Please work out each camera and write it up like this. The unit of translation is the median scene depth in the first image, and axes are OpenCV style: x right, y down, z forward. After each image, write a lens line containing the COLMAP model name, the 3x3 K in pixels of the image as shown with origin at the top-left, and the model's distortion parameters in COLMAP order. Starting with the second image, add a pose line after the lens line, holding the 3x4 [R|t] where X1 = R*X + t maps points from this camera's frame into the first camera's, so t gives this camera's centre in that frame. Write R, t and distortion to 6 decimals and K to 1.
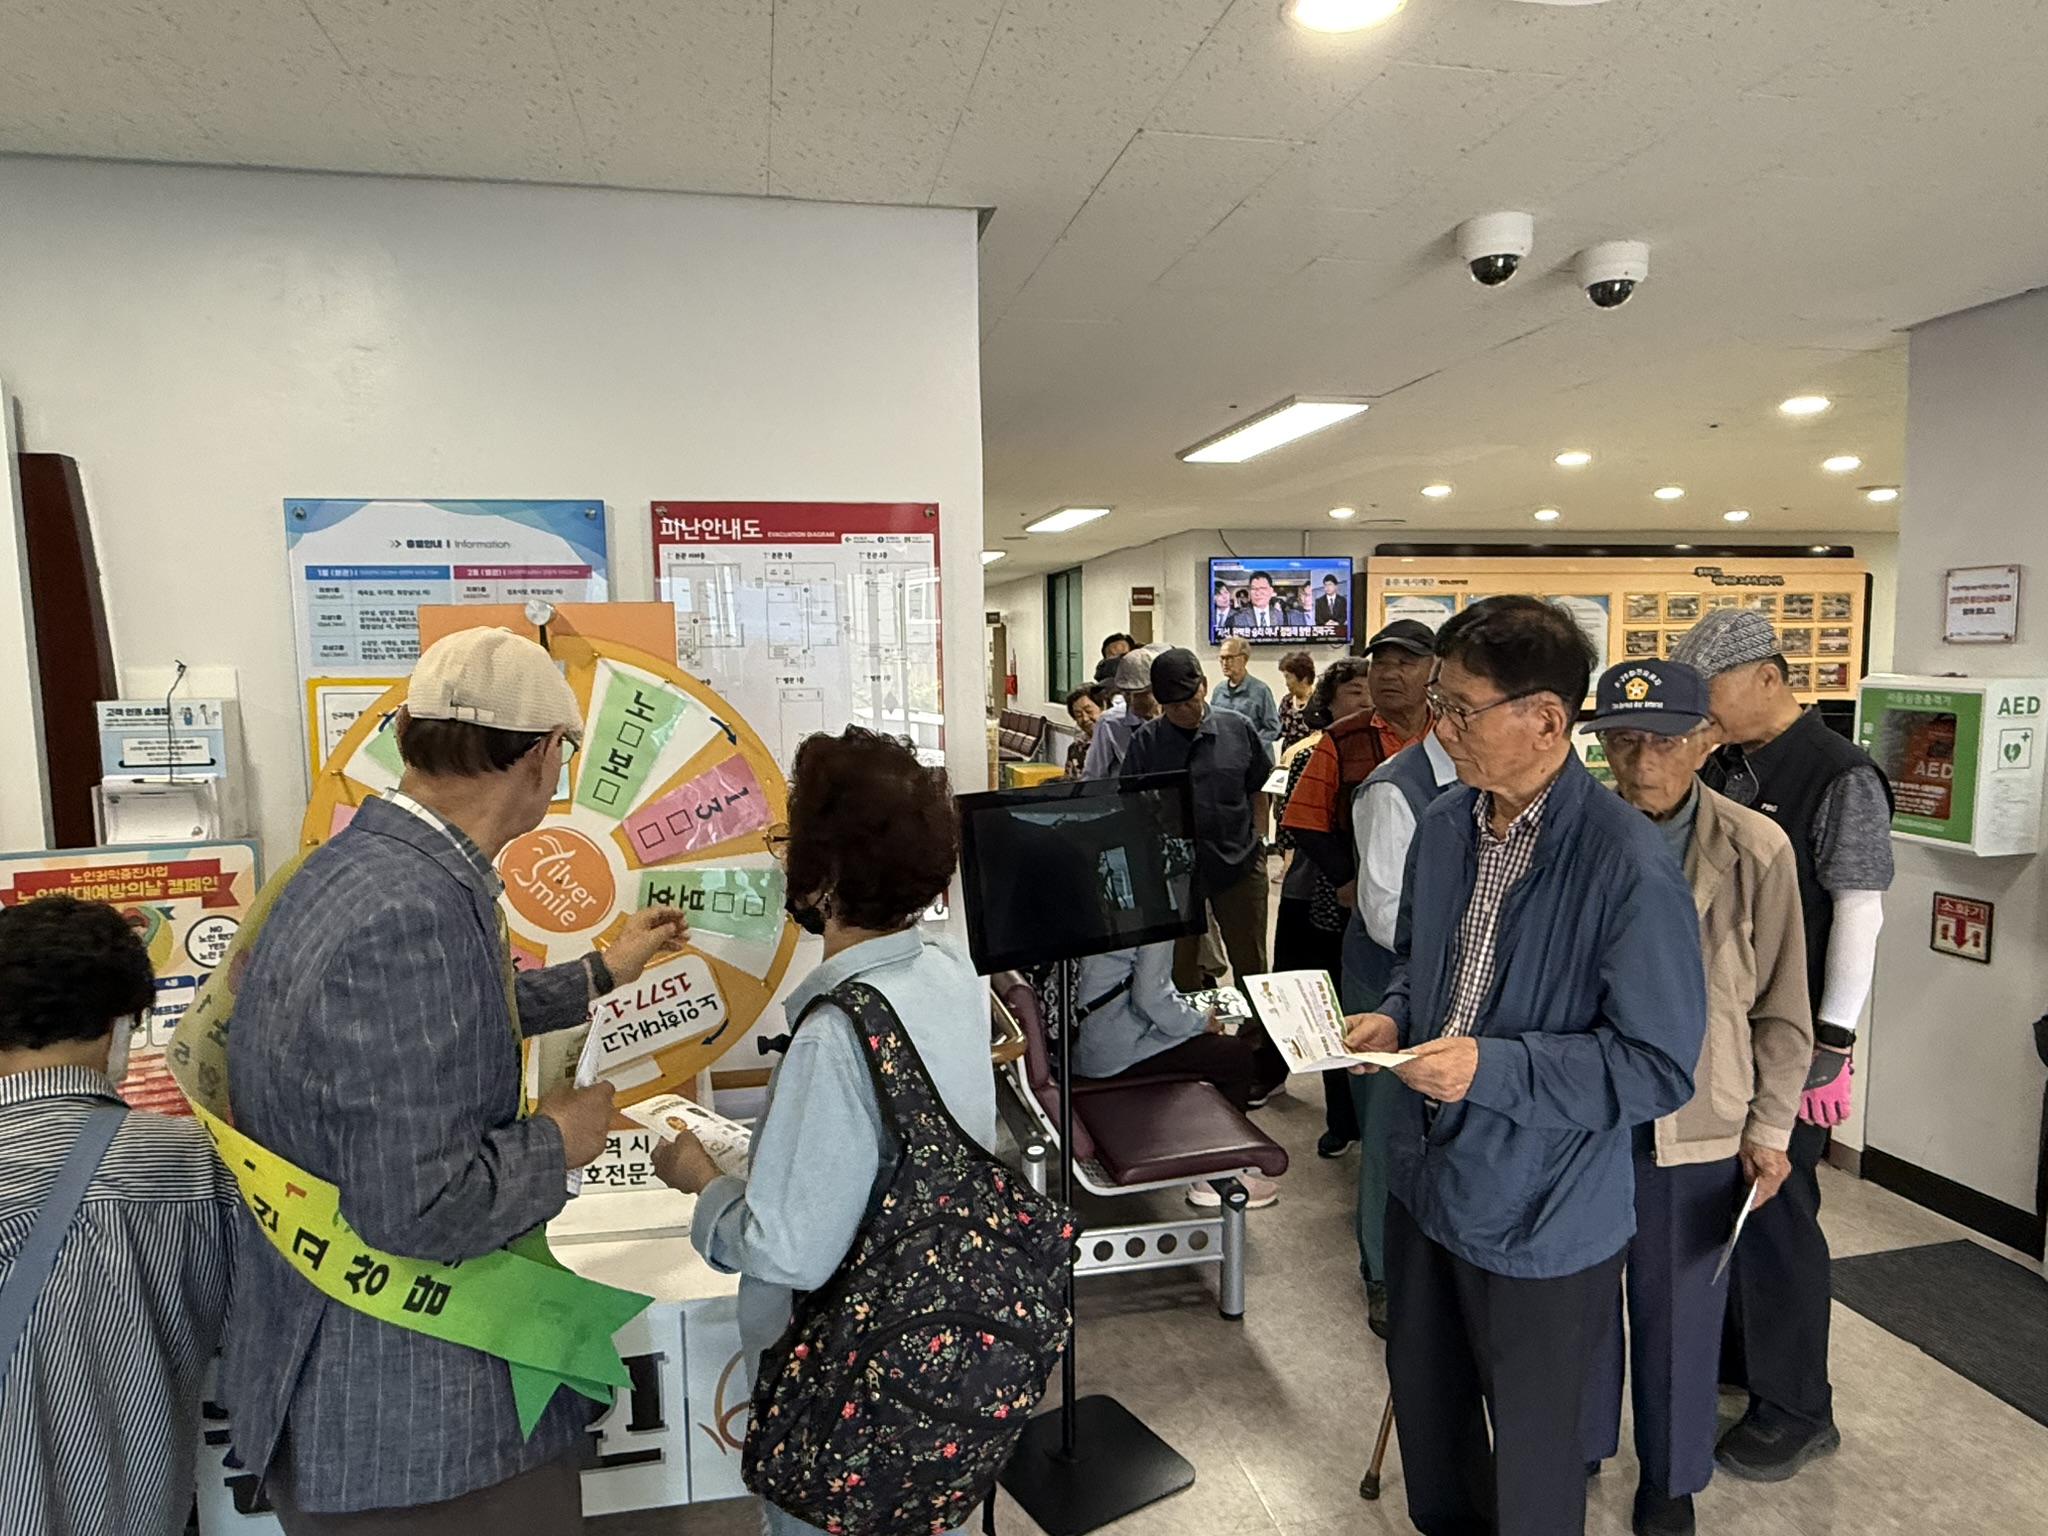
lens RADIAL K [[1321.4, 0, 1017.8], [0, 1321.4, 759.7], [0, 0, 1]] dist [0.000288, 0.005762]
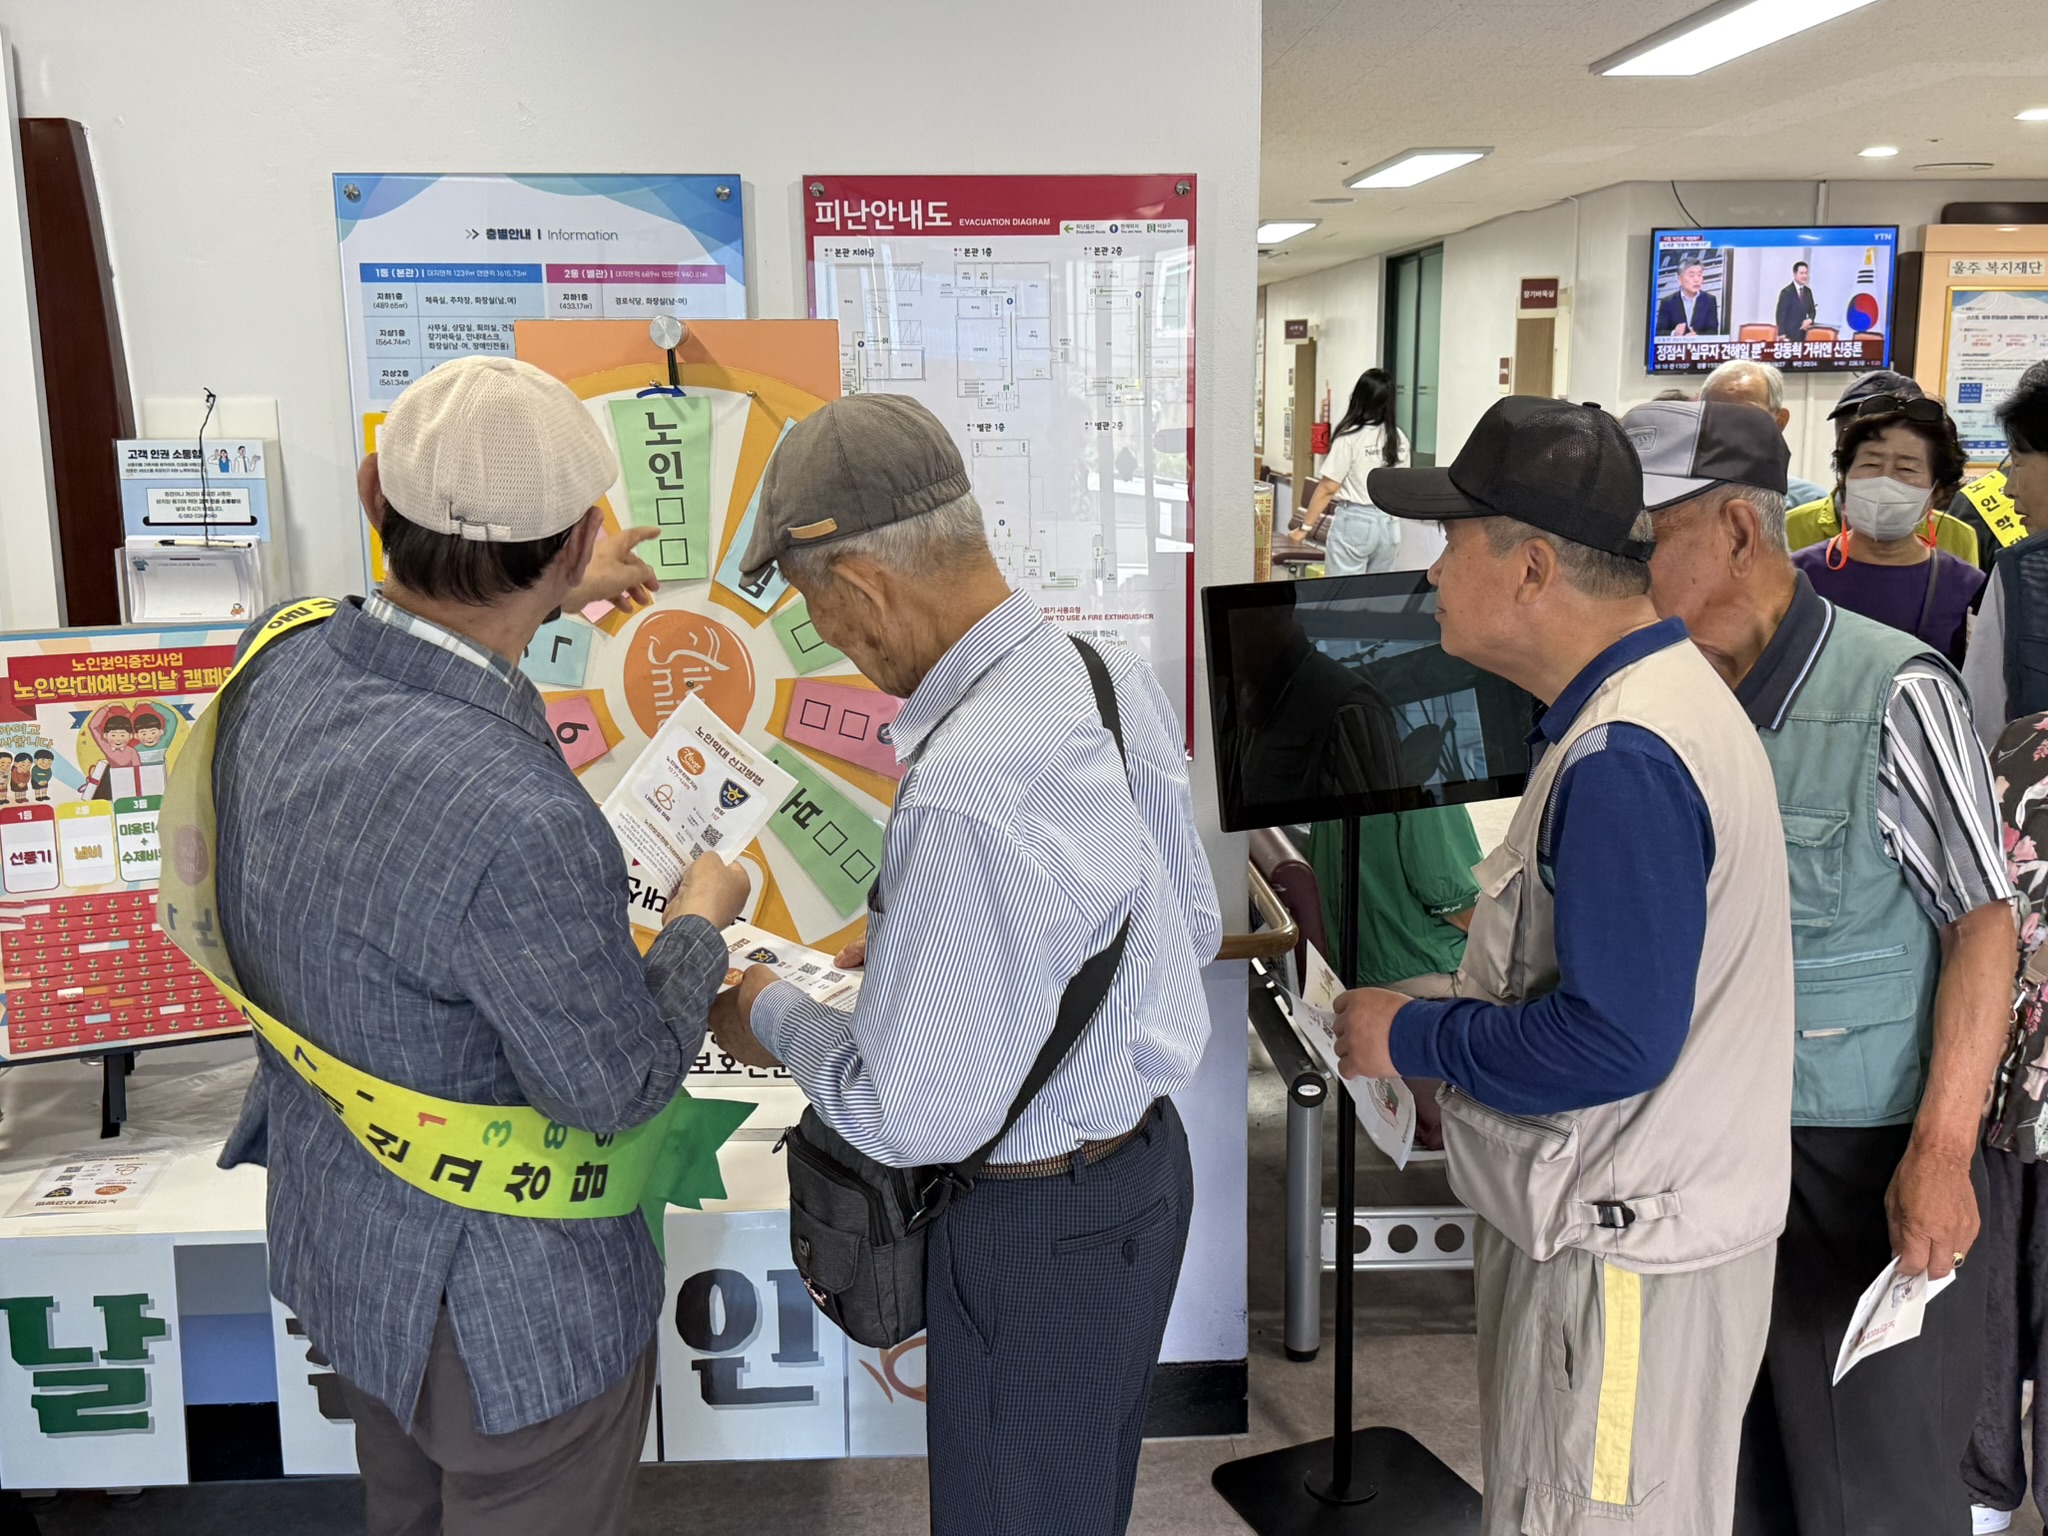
lens RADIAL K [[2126.3, 0, 1029.5], [0, 2126.3, 766.1], [0, 0, 1]] dist [0.077881, 0.000000]
pose [[0.989702, 0.033578, -0.139148, 0.022832], [-0.019983, 0.994988, 0.097974, 0.011343], [0.141741, -0.094185, 0.985413, -0.183001]]
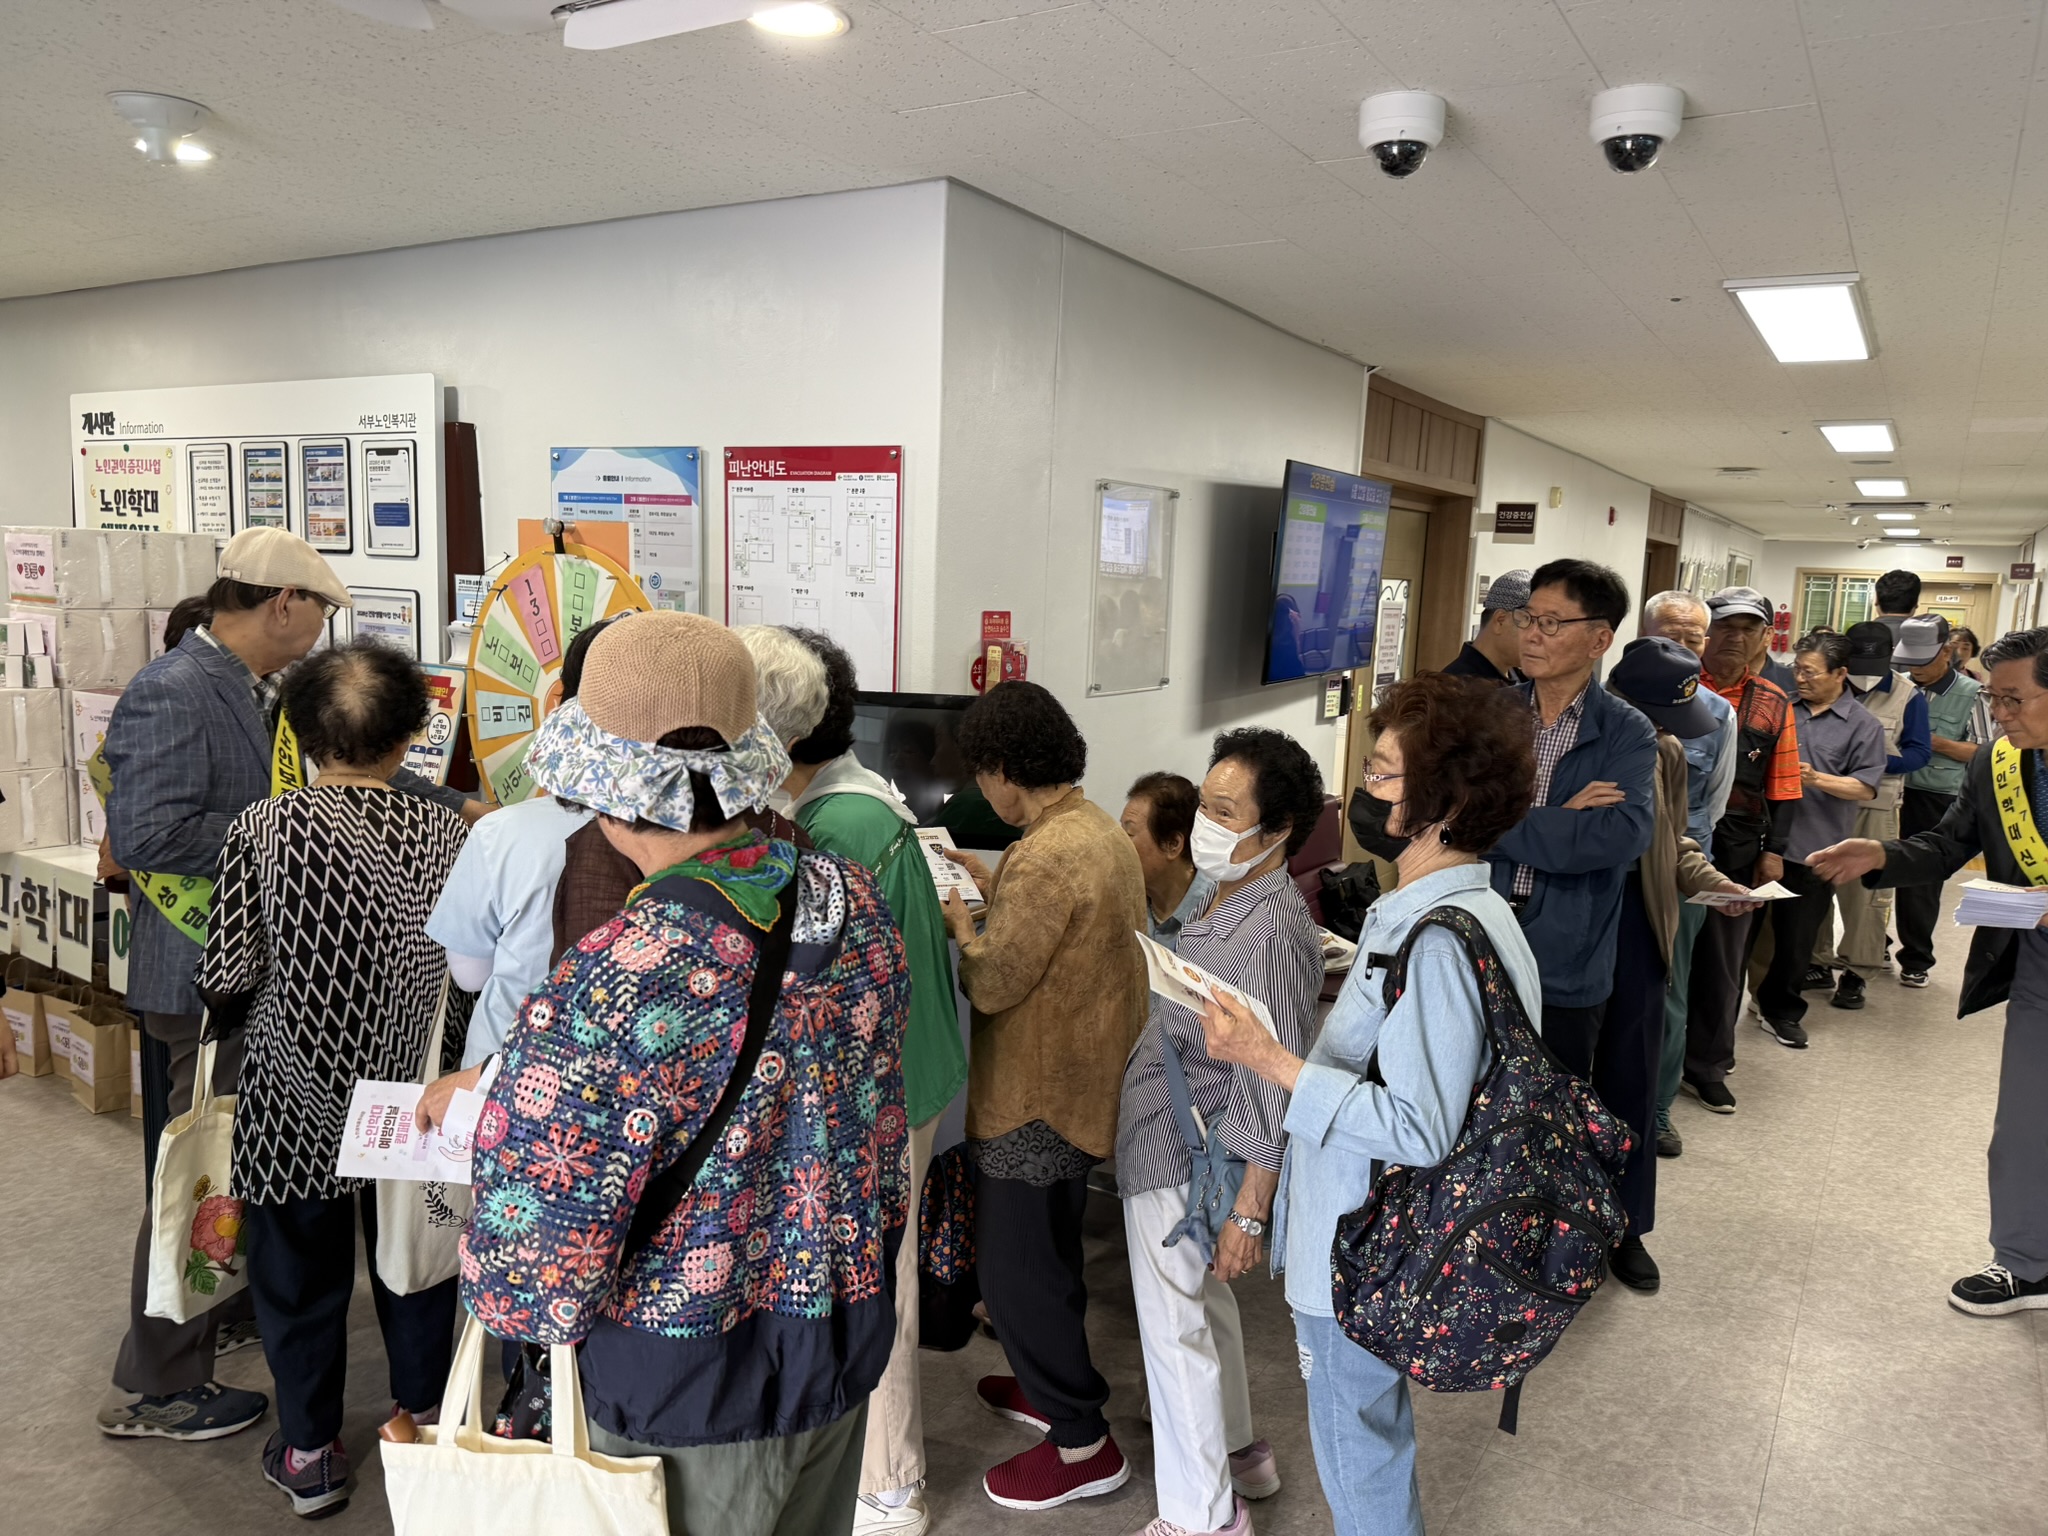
lens RADIAL K [[1450.9, 0, 1024.1], [0, 1450.9, 781.8], [0, 0, 1]] dist [0.055450, -0.049299]
pose [[0.706540, 0.149123, -0.691783, 0.990607], [-0.114450, 0.988756, 0.096248, -0.039935], [0.698357, 0.011172, 0.715663, 0.173978]]
